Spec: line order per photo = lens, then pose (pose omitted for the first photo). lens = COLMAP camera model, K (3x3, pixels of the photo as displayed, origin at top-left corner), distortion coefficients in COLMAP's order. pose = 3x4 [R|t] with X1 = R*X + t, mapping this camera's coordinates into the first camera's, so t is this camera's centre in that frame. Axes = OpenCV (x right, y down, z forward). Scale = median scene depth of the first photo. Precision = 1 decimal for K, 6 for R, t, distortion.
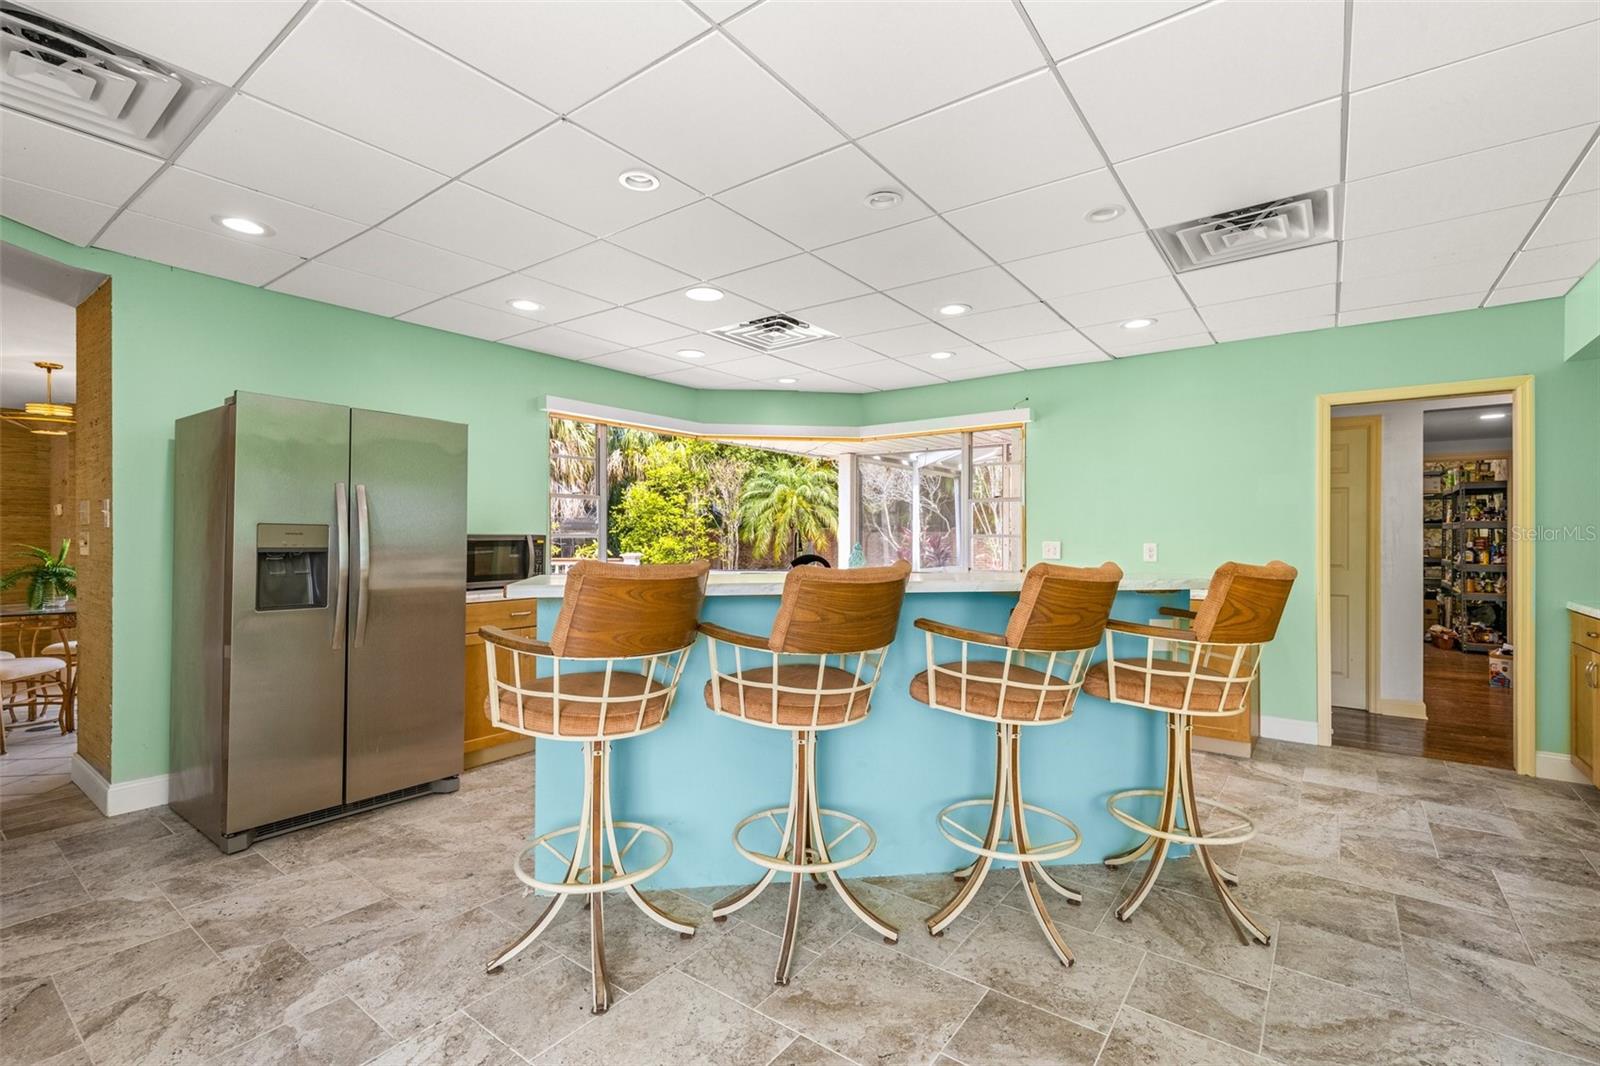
lens RADIAL K [[713.7, 0, 814.7], [0, 713.7, 539.2], [0, 0, 1]] dist [0.002509, 0.000285]
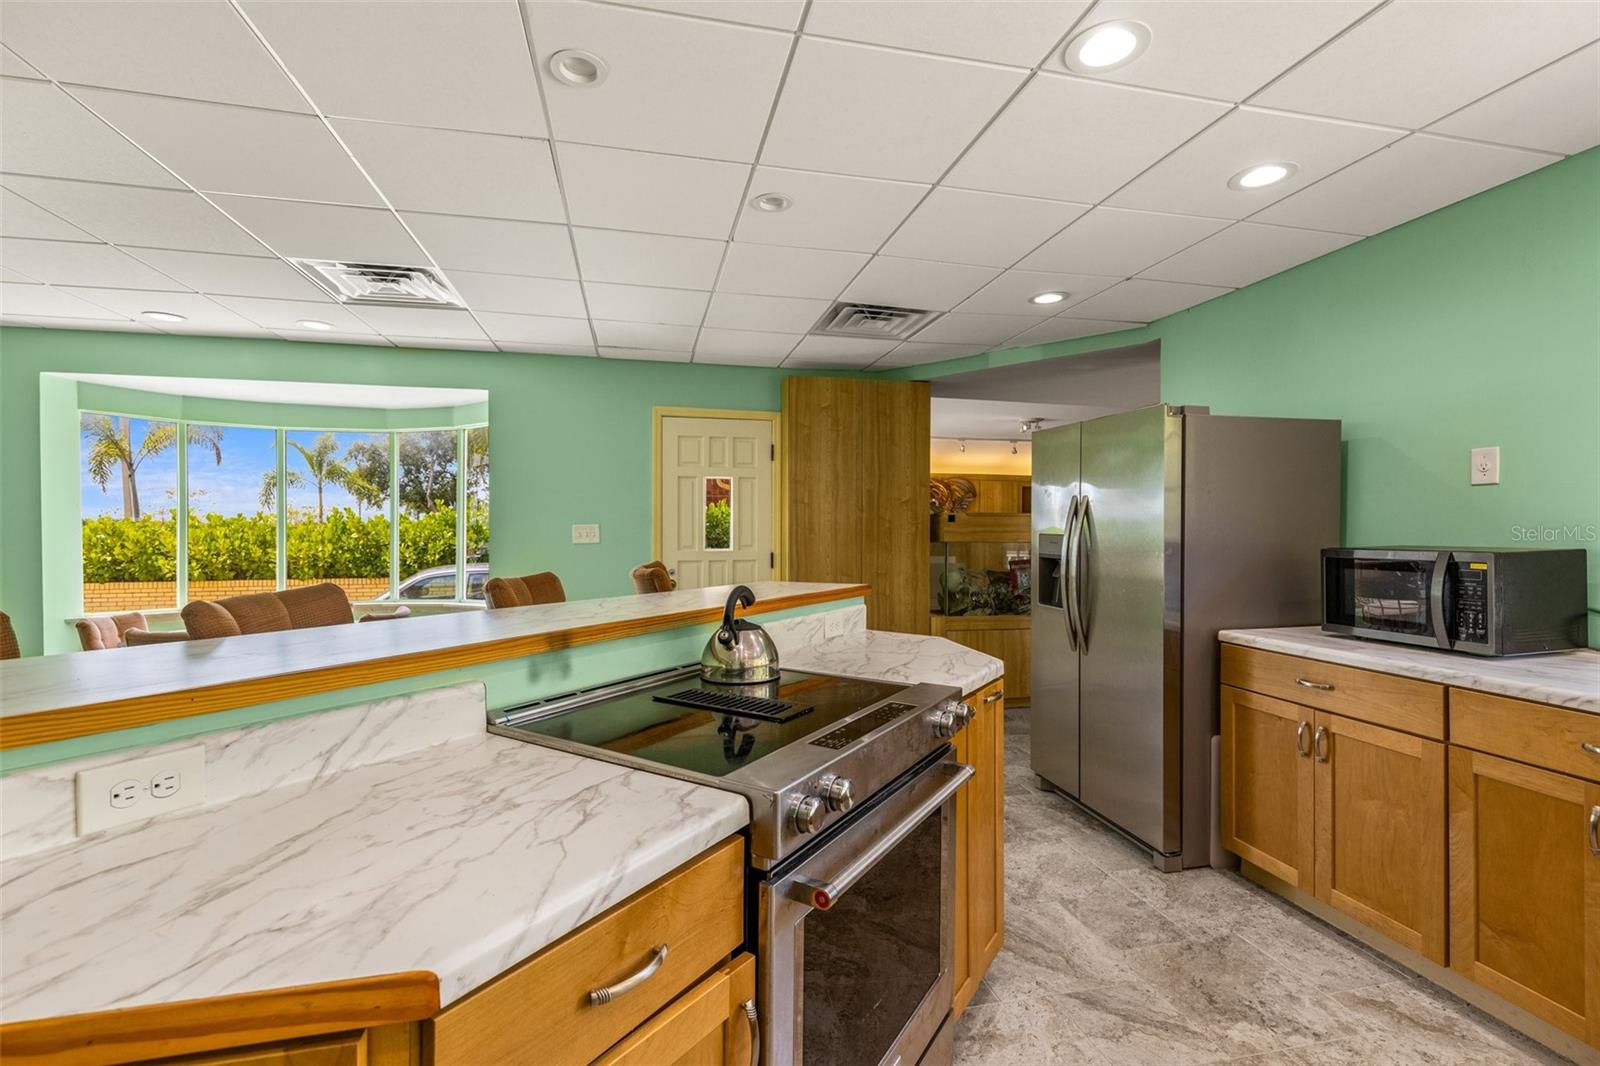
lens RADIAL K [[713.7, 0, 801.2], [0, 713.7, 528.1], [0, 0, 1]] dist [0.002509, 0.000285]
pose [[-0.664056, -0.000309, -0.747683, 0.422528], [-0.008162, 0.999943, 0.006837, -0.039110], [0.747638, 0.010643, -0.664021, 1.428005]]
